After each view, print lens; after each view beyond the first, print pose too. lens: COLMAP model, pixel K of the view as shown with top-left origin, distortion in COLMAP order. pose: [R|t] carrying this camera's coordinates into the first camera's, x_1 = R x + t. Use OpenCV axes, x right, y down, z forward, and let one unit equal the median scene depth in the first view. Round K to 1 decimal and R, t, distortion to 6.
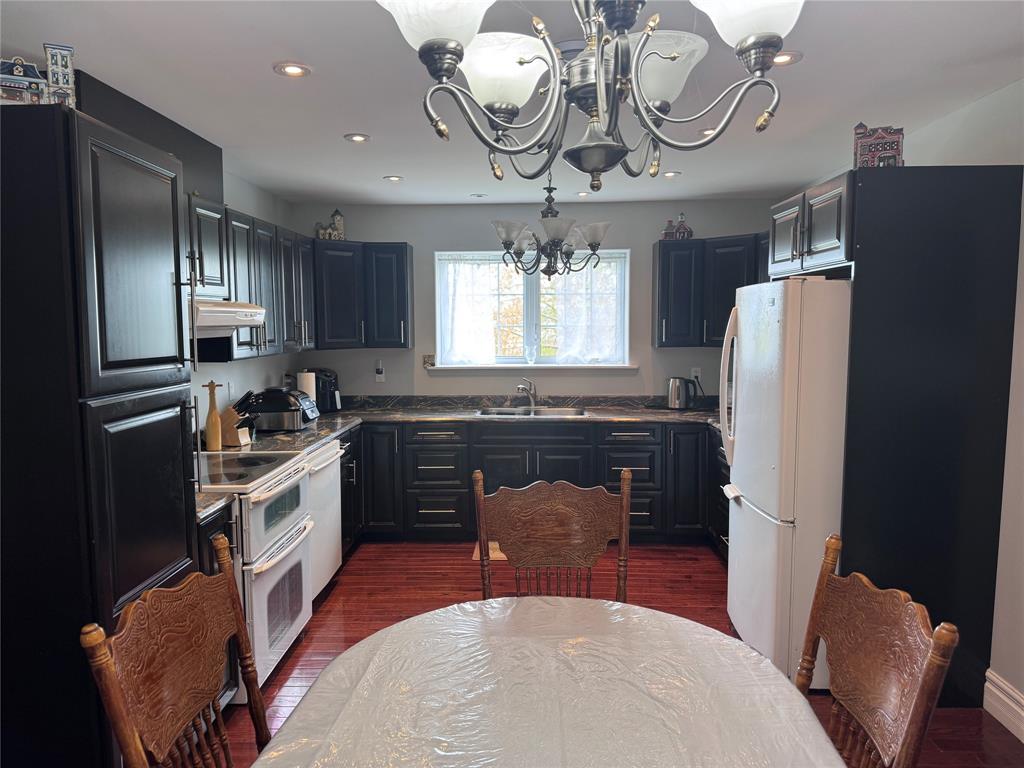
lens RADIAL K [[719.5, 0, 509.7], [0, 719.5, 383.6], [0, 0, 1]] dist [0.044983, -0.063361]
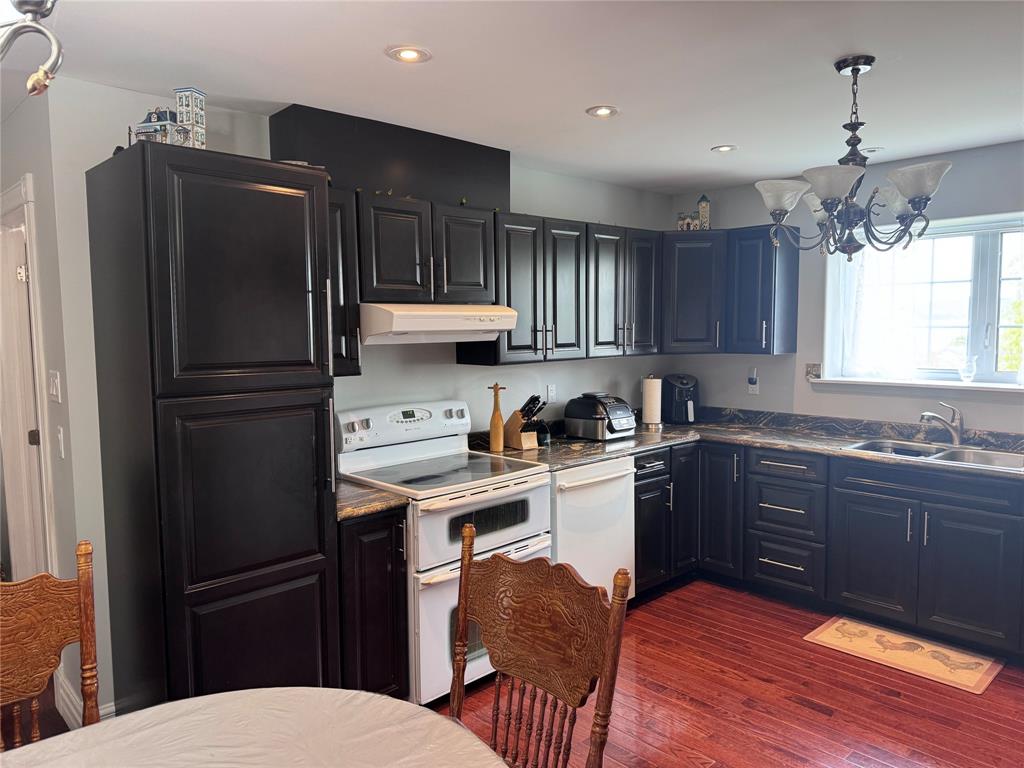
lens RADIAL K [[719.5, 0, 501.7], [0, 719.5, 378.0], [0, 0, 1]] dist [0.044983, -0.063361]
pose [[0.705069, 0.050937, -0.707307, 0.226386], [-0.054699, 0.998352, 0.017371, -0.021182], [0.707026, 0.026441, 0.706693, 0.216562]]
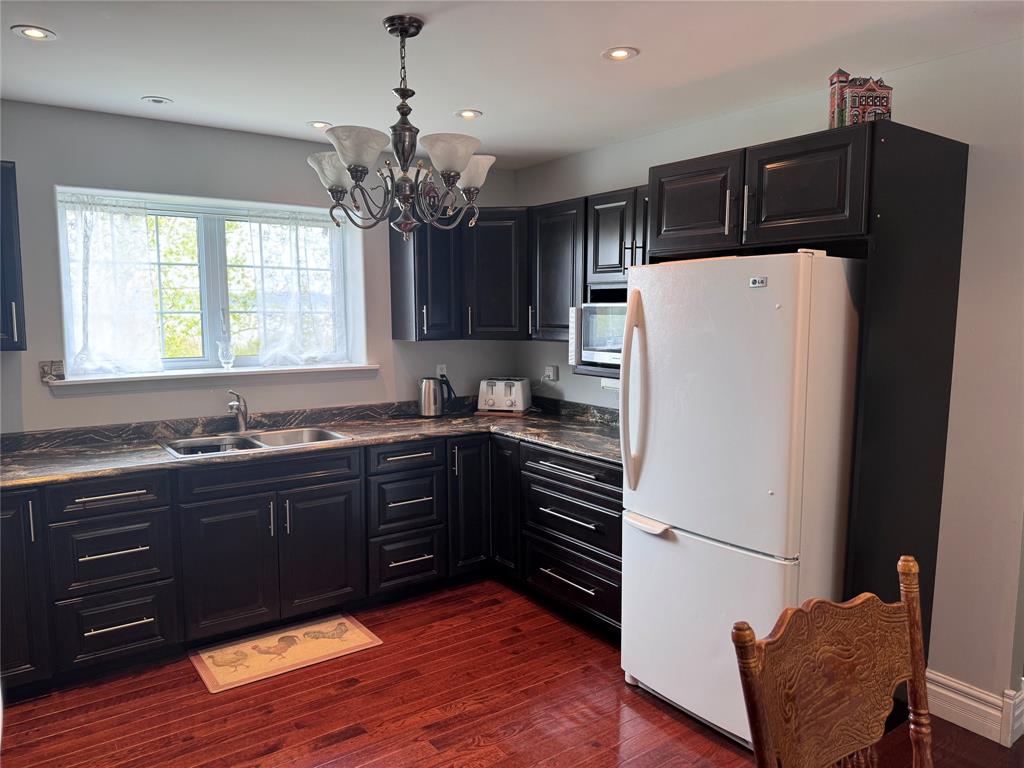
lens RADIAL K [[719.5, 0, 519.3], [0, 719.5, 383.5], [0, 0, 1]] dist [0.044983, -0.063361]
pose [[0.786803, -0.056585, 0.614605, -0.192081], [0.047413, 0.998387, 0.031222, -0.023557], [-0.615380, 0.004575, 0.788217, 0.321902]]
